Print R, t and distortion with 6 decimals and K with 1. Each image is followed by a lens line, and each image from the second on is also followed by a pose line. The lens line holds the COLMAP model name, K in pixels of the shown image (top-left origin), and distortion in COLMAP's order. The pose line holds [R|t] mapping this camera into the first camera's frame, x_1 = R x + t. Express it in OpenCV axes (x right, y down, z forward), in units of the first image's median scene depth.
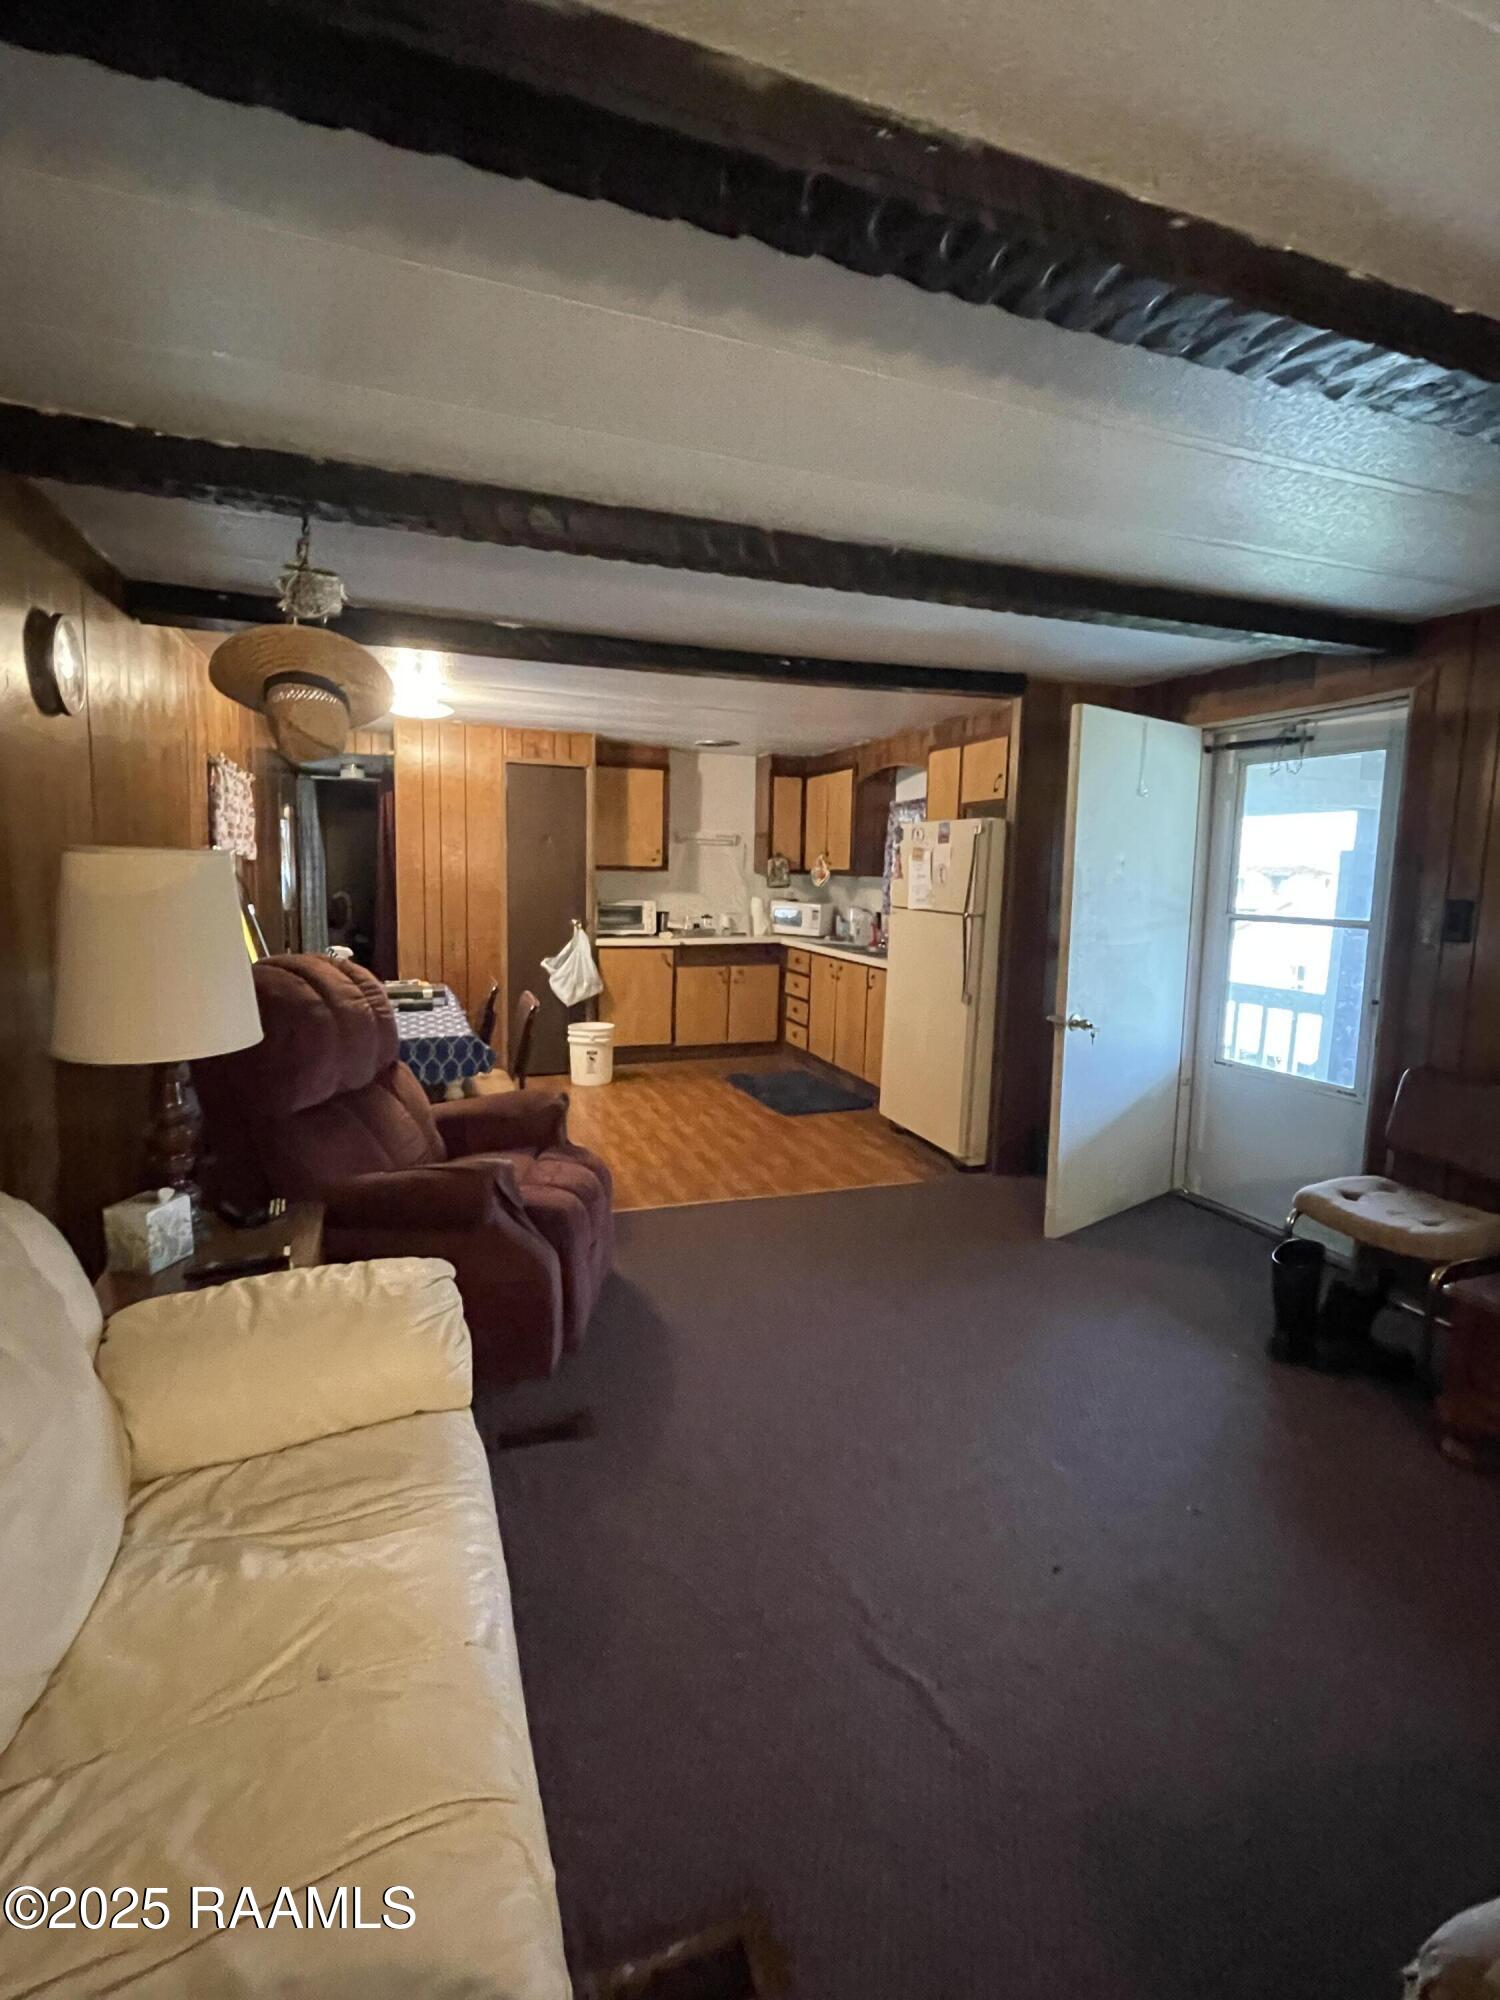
lens RADIAL K [[943.7, 0, 750.1], [0, 943.7, 988.7], [0, 0, 1]] dist [0.001896, 0.000258]
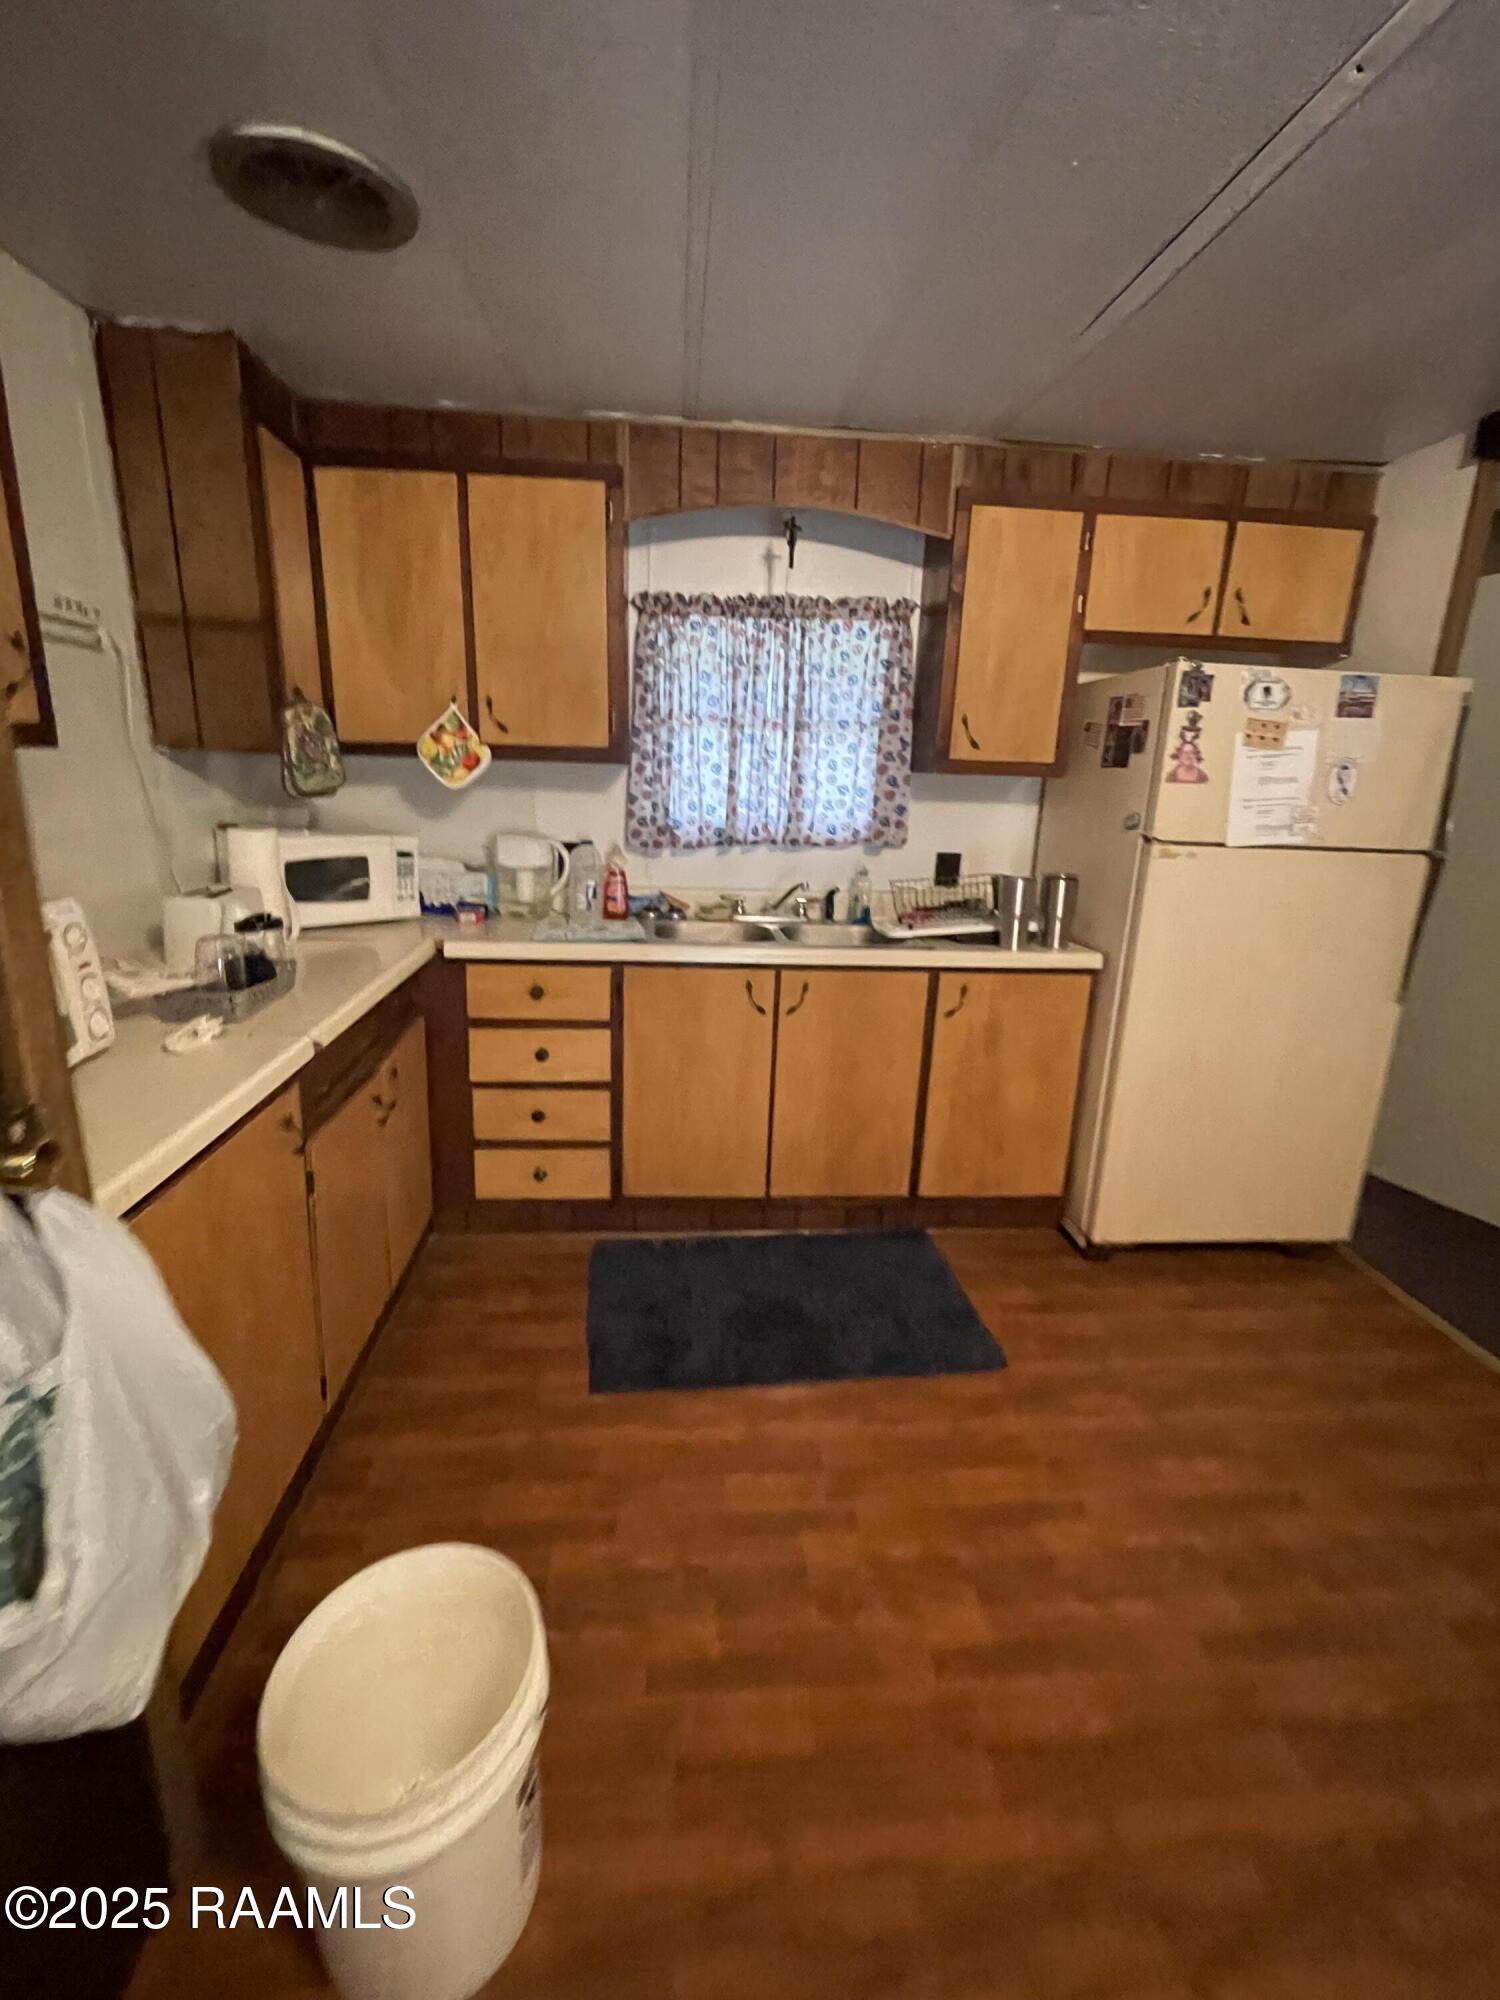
lens RADIAL K [[861.0, 0, 750.0], [0, 861.0, 1000.0], [0, 0, 1]] dist [-0.001008, -0.000187]
pose [[0.255449, -0.261472, 0.930794, -0.347172], [0.096423, 0.964825, 0.244570, -0.143217], [-0.962002, 0.027275, 0.271675, 1.130543]]
